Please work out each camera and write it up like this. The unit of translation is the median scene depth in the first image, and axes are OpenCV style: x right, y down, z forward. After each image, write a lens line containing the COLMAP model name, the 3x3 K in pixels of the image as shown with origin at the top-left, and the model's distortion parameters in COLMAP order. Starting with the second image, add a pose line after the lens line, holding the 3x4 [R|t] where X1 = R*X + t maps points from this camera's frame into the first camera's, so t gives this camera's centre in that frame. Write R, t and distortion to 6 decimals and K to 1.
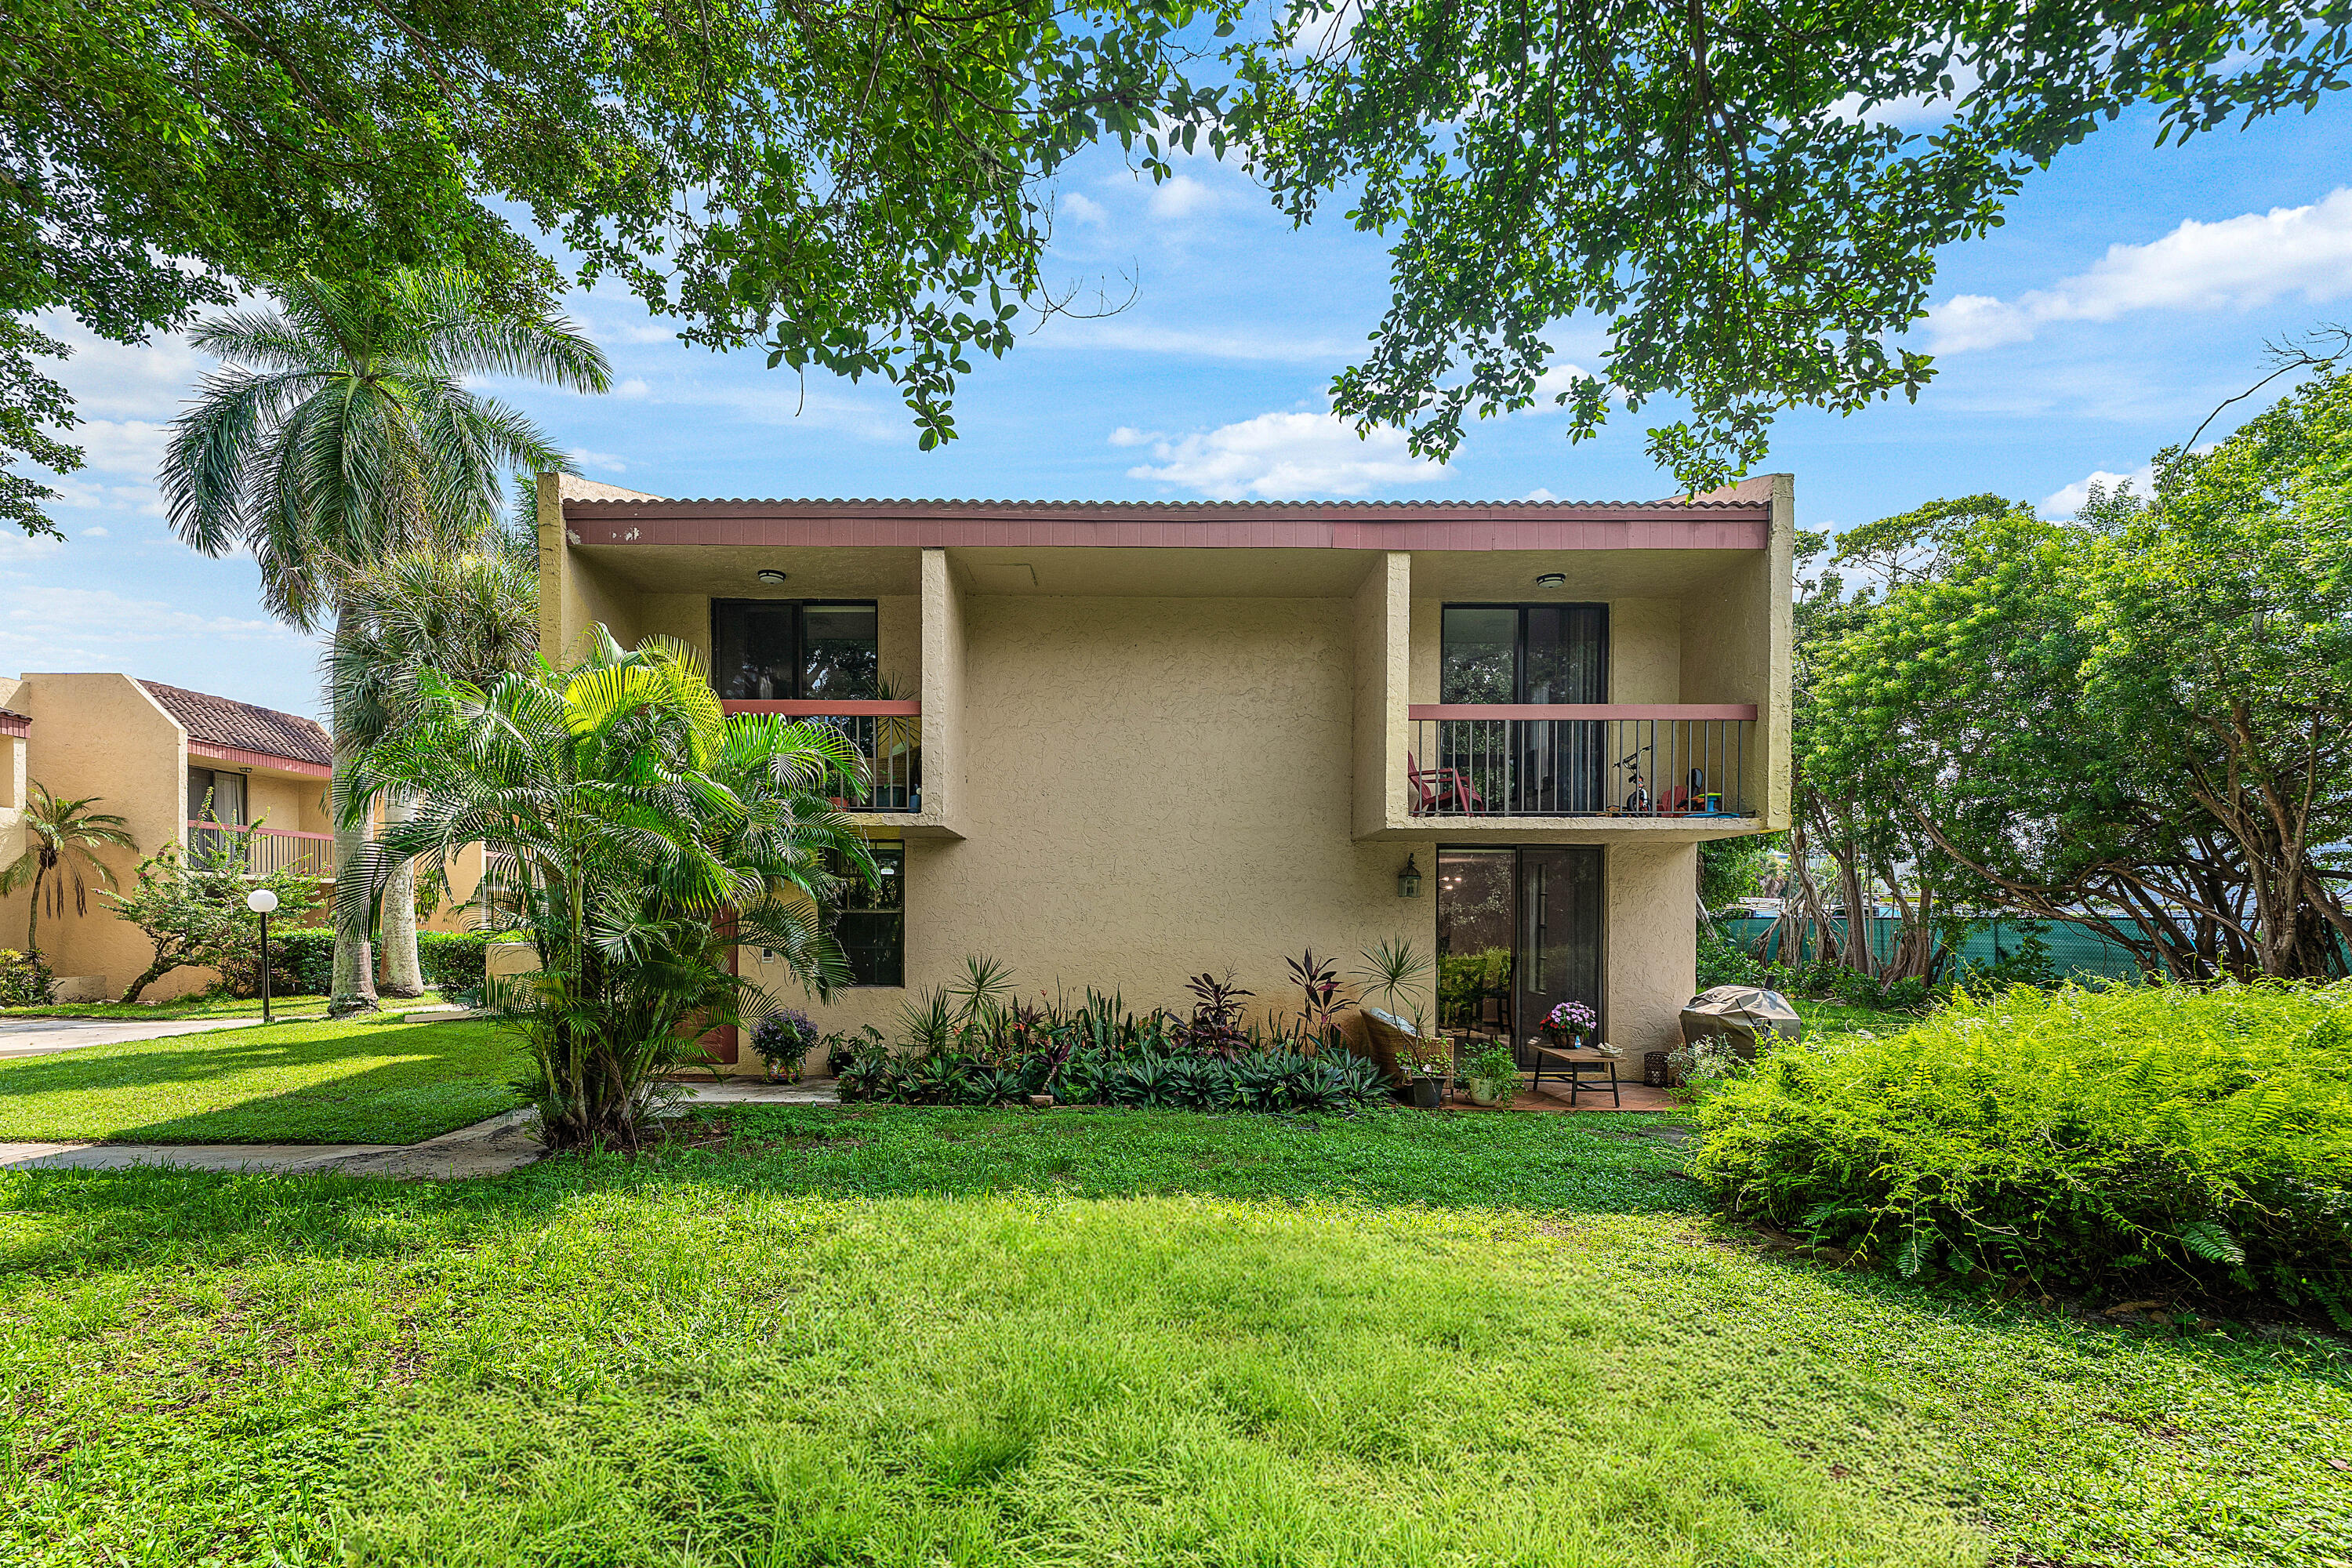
lens RADIAL K [[1018.3, 0, 1174.5], [0, 1018.3, 916.2], [0, 0, 1]] dist [0.004675, -0.000008]
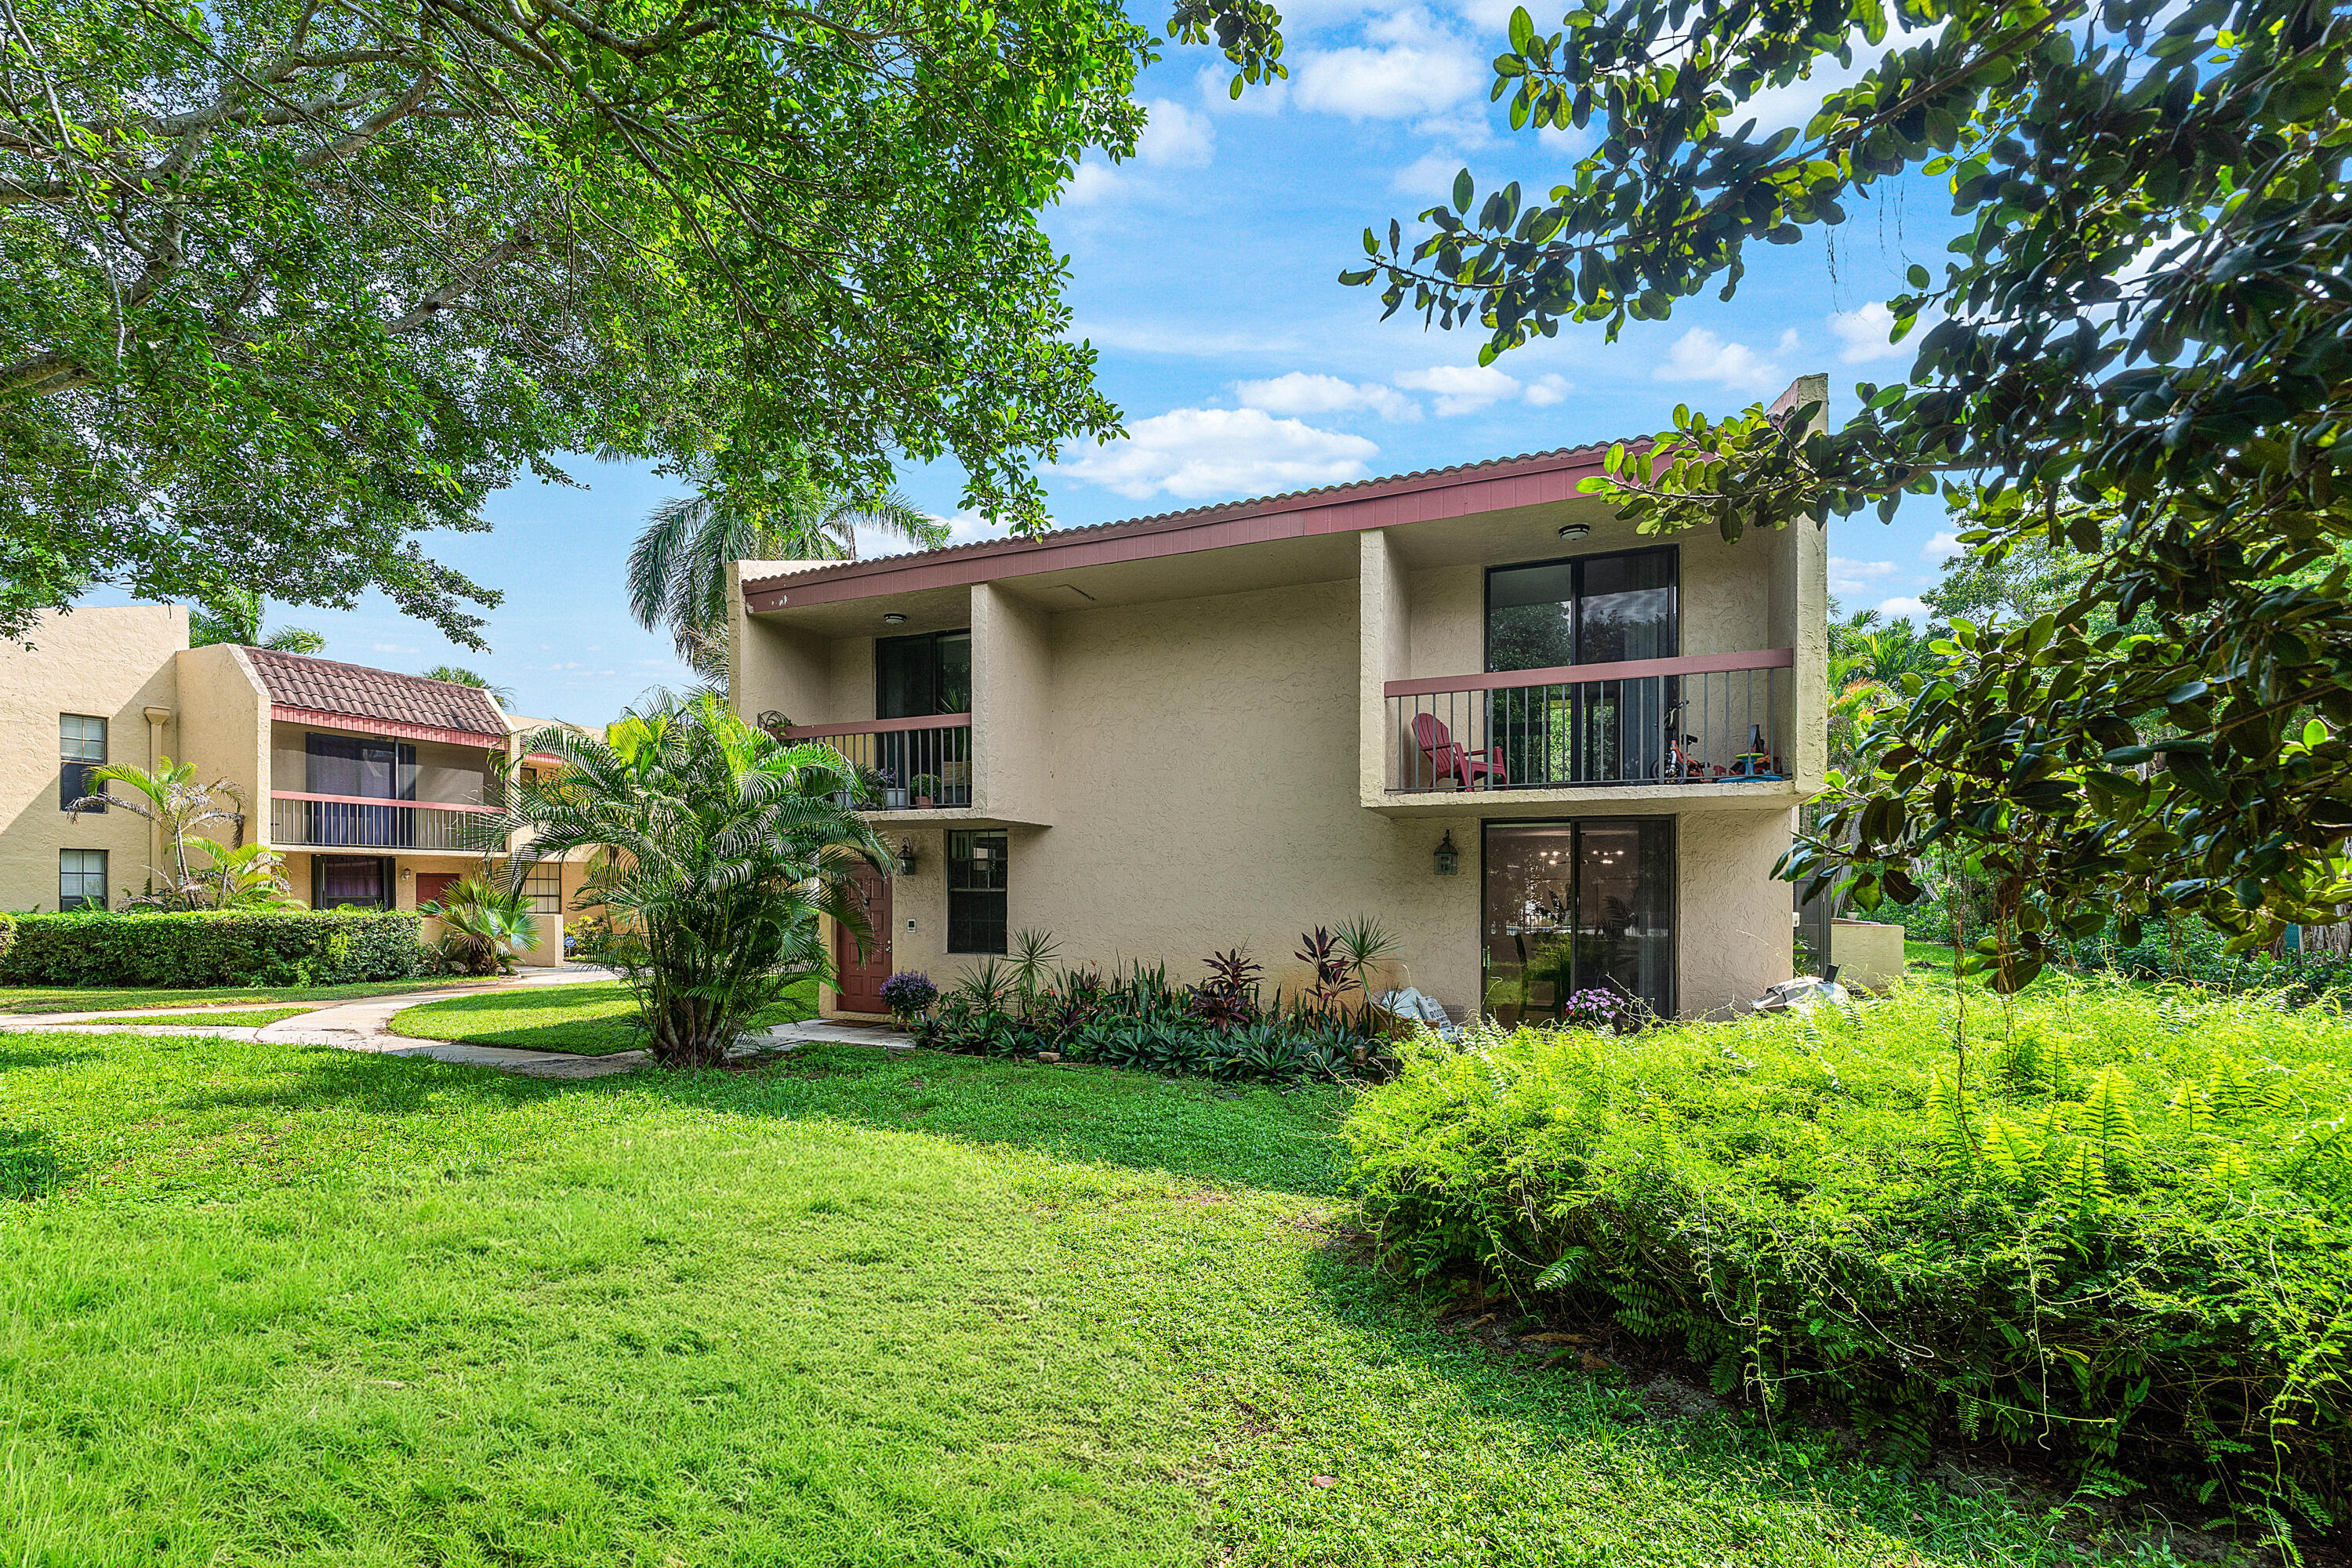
lens RADIAL K [[1018.3, 0, 1194.5], [0, 1018.3, 881.6], [0, 0, 1]] dist [0.004675, -0.000008]
pose [[0.919729, -0.004823, -0.392525, 0.415415], [0.001757, 0.999965, -0.008169, -0.005117], [0.392551, 0.006824, 0.919705, 0.014405]]
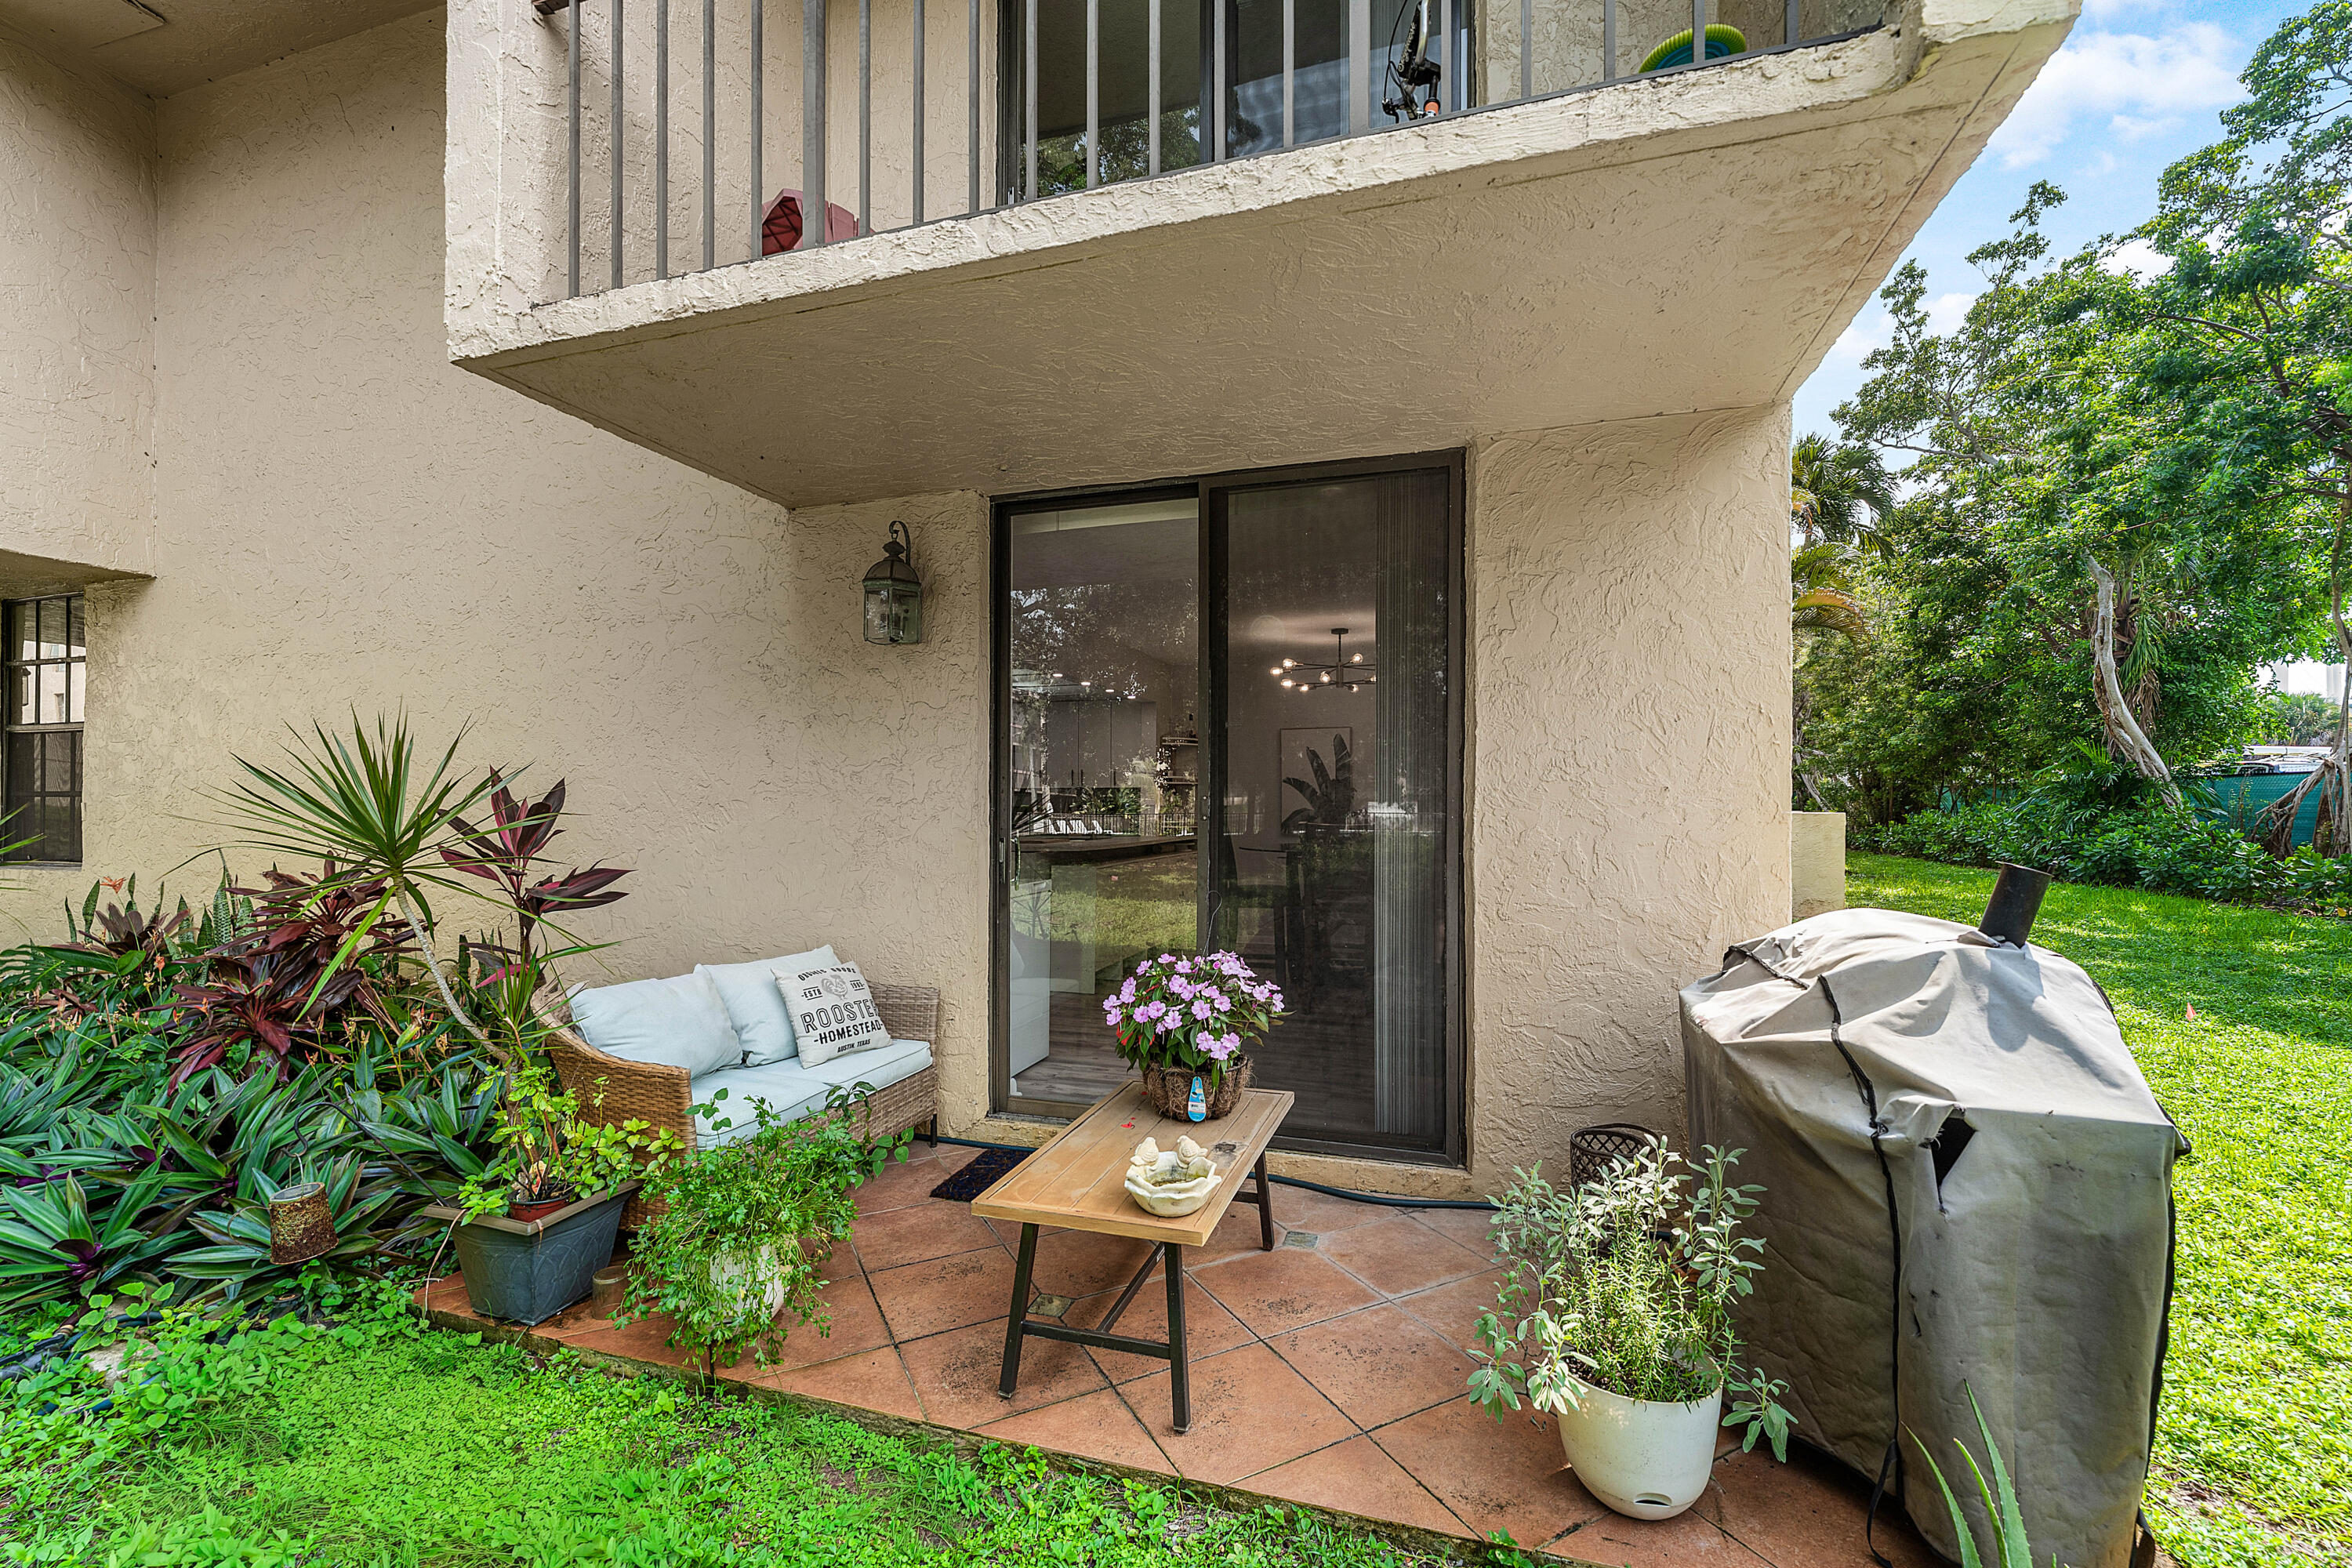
lens RADIAL K [[1018.3, 0, 1167.0], [0, 1018.3, 797.6], [0, 0, 1]] dist [0.004675, -0.000008]
pose [[0.948150, -0.005999, -0.317767, 0.468943], [0.005713, 0.999982, -0.001833, 0.041189], [0.317772, -0.000078, 0.948167, 0.723158]]
